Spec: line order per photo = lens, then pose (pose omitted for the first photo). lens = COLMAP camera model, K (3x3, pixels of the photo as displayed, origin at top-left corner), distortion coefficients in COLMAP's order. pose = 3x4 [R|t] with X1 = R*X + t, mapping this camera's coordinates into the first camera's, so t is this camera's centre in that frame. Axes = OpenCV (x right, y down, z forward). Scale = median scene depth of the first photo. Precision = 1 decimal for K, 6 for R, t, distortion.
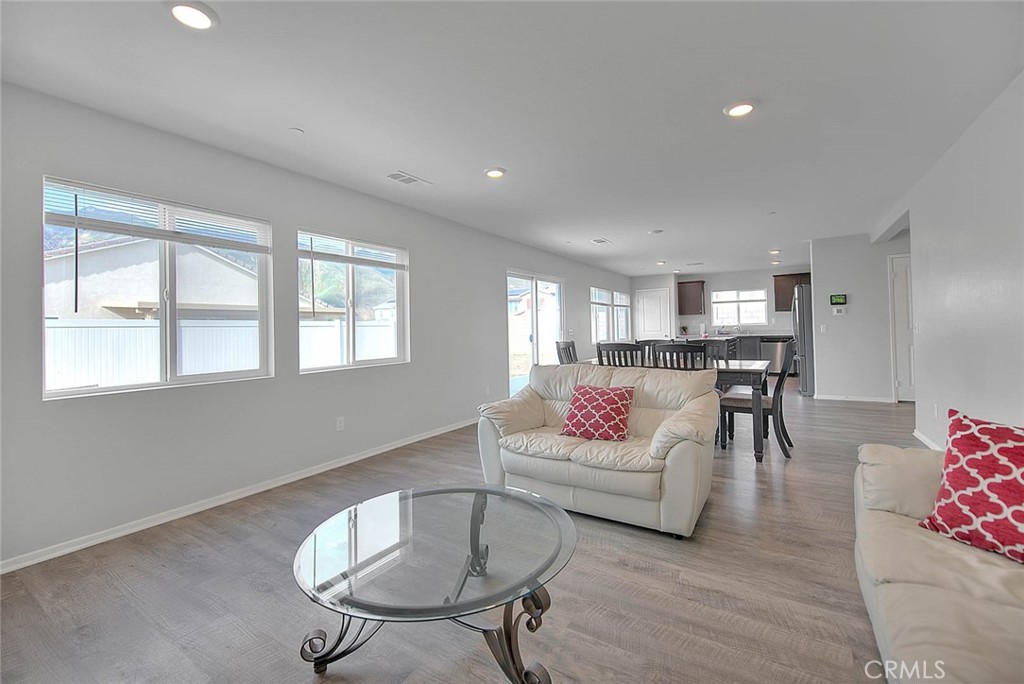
lens RADIAL K [[424.6, 0, 512.0], [0, 424.6, 322.3], [0, 0, 1]] dist [0.000473, -0.000155]
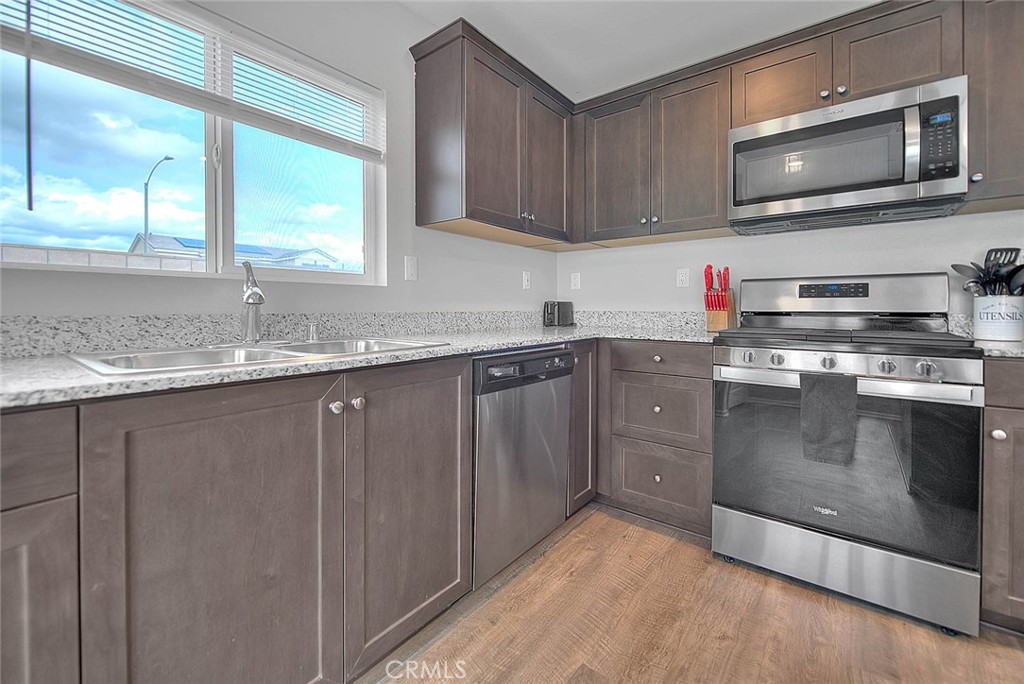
lens RADIAL K [[415.3, 0, 507.5], [0, 415.3, 311.1], [0, 0, 1]] dist [-0.002499, -0.000741]
pose [[0.095683, 0.017540, 0.995257, 0.419587], [-0.022855, 0.999620, -0.015420, 0.019097], [-0.995149, -0.021271, 0.096048, 0.926063]]
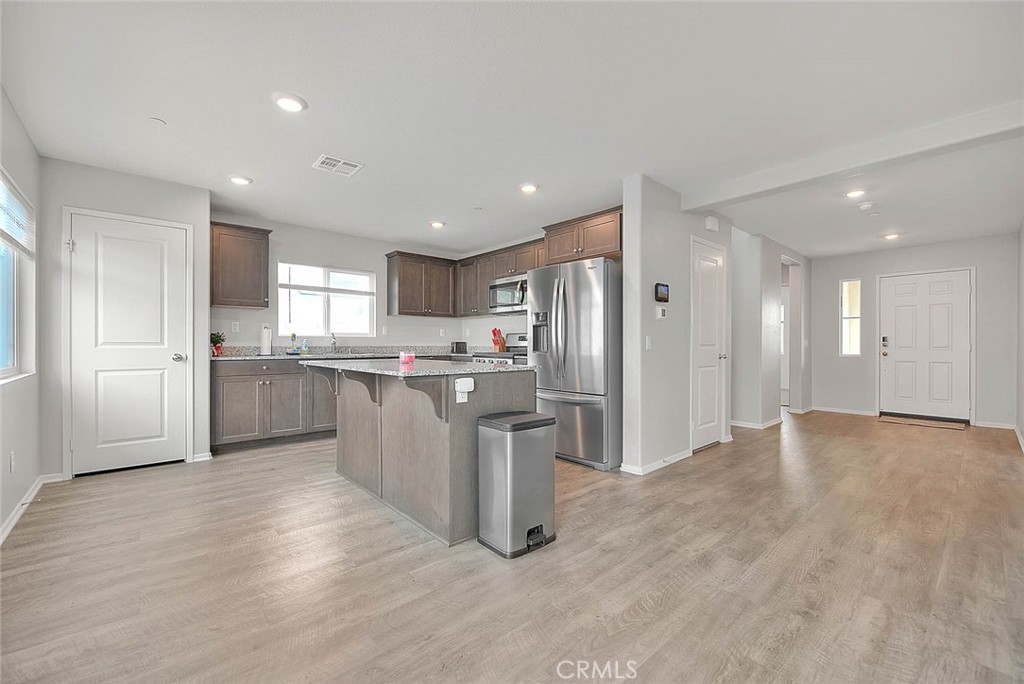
lens RADIAL K [[428.3, 0, 506.0], [0, 428.3, 344.7], [0, 0, 1]] dist [-0.002417, -0.000317]
pose [[0.283363, 0.022233, 0.958755, 0.101558], [-0.027229, 0.999515, -0.015130, 0.020051], [-0.958626, -0.021818, 0.283831, 0.667679]]
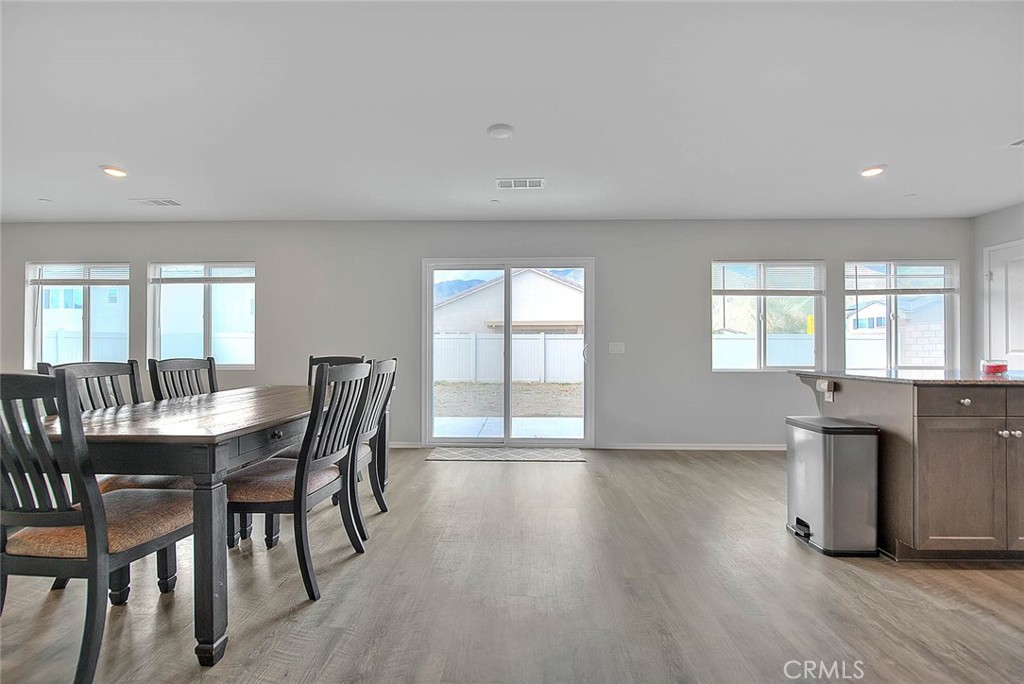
lens RADIAL K [[410.3, 0, 519.8], [0, 410.3, 350.2], [0, 0, 1]] dist [-0.000626, -0.000192]
pose [[0.524162, 0.024643, -0.851262, 0.433411], [0.004269, 0.999493, 0.031563, 0.007706], [0.851608, -0.020178, 0.523791, 0.459462]]
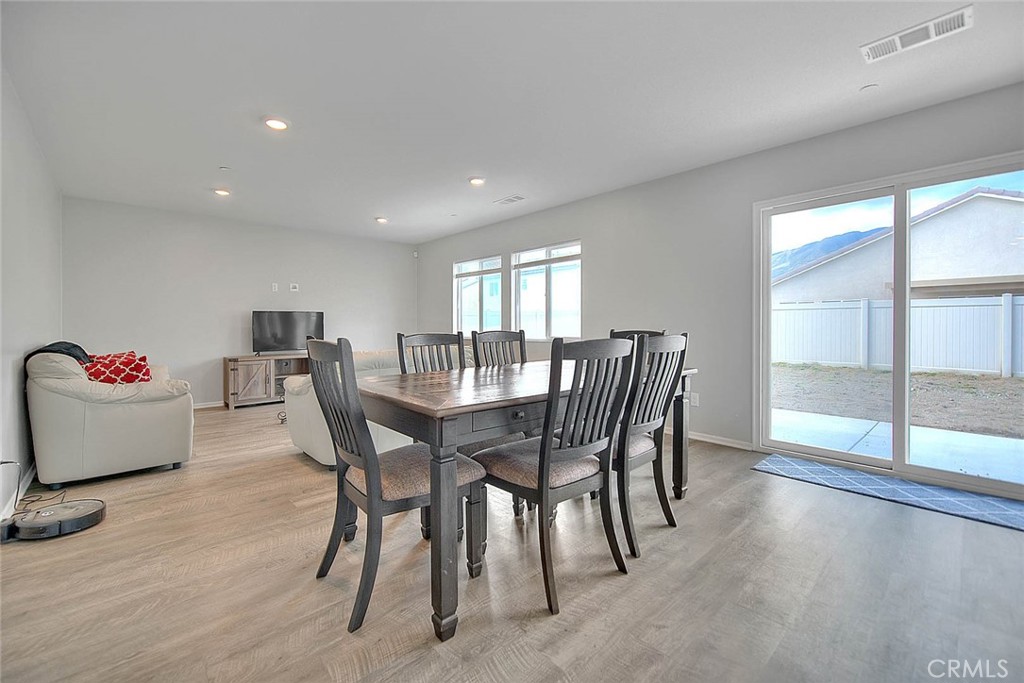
lens RADIAL K [[431.2, 0, 522.2], [0, 431.2, 326.9], [0, 0, 1]] dist [-0.004247, -0.000407]
pose [[-0.247227, 0.030053, -0.968491, 0.393049], [0.027713, 0.999329, 0.023936, 0.010549], [0.968561, -0.020923, -0.247894, 0.505283]]
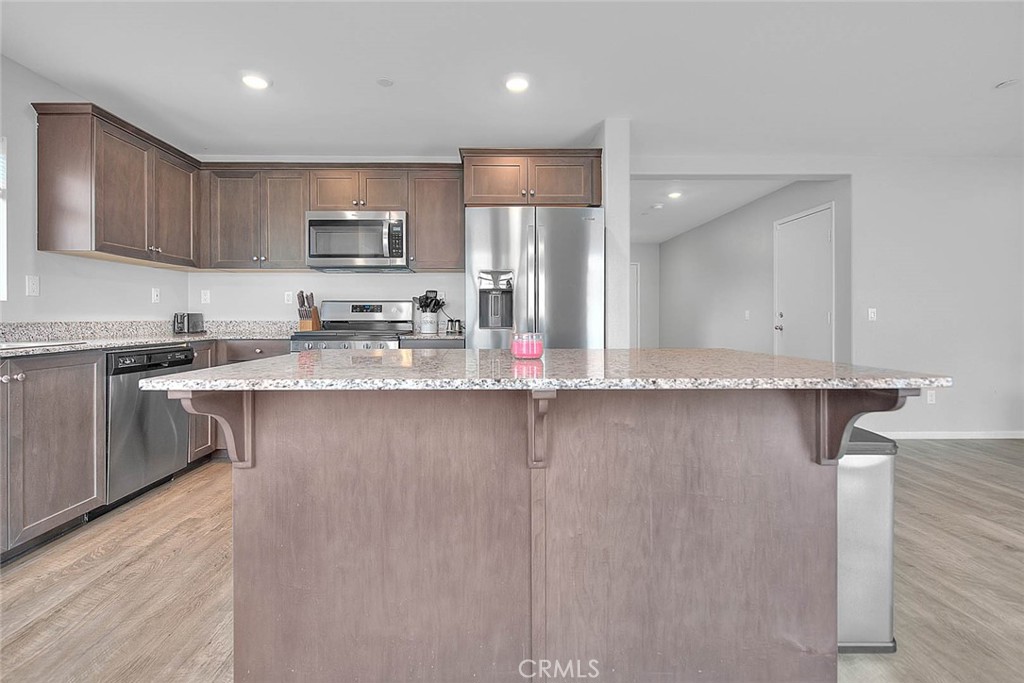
lens RADIAL K [[443.2, 0, 493.3], [0, 443.2, 317.9], [0, 0, 1]] dist [-0.000571, -0.001066]
pose [[-0.552936, 0.024651, 0.832859, 0.259657], [-0.002847, 0.999501, -0.031474, 0.022253], [-0.833219, -0.019775, -0.552589, 0.911364]]
